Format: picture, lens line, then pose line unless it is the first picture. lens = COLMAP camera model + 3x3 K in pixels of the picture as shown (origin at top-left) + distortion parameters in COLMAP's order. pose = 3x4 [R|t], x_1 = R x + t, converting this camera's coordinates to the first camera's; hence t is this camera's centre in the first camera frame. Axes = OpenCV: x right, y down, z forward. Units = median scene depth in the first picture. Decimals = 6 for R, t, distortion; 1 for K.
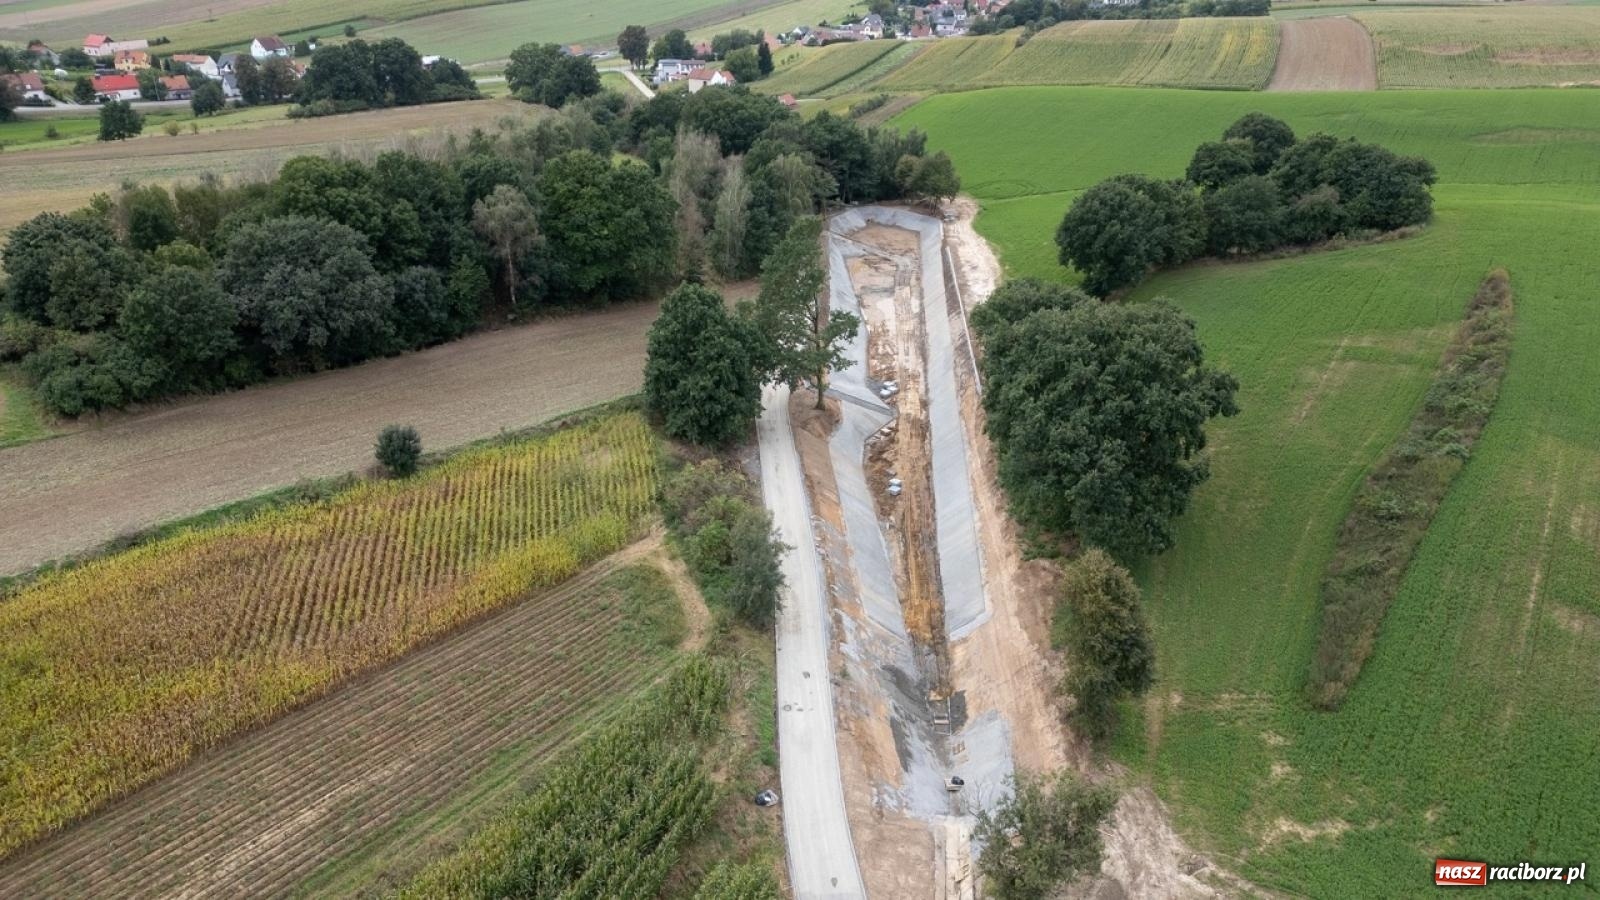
lens RADIAL K [[1111.8, 0, 804.1], [0, 1111.8, 456.9], [0, 0, 1]] dist [0.077447, -0.067639]
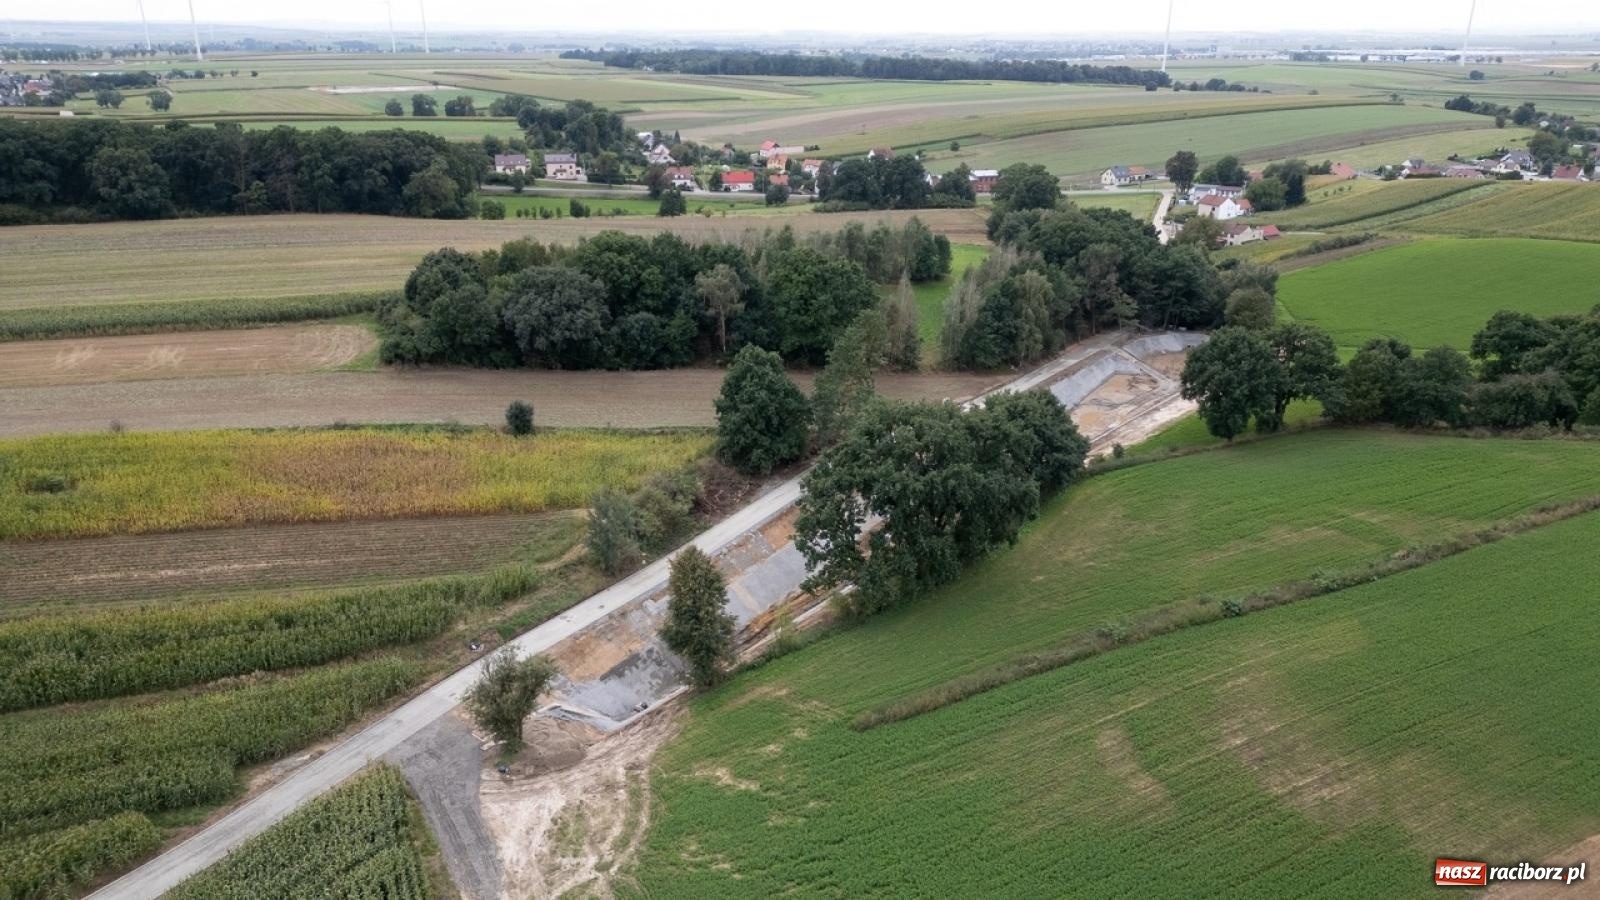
lens RADIAL K [[1111.8, 0, 802.1], [0, 1111.8, 449.0], [0, 0, 1]] dist [0.077447, -0.067639]
pose [[0.823954, 0.195013, -0.532044, 0.577640], [-0.246015, 0.968921, -0.025849, -0.014672], [0.510468, 0.152189, 0.846322, -0.058472]]
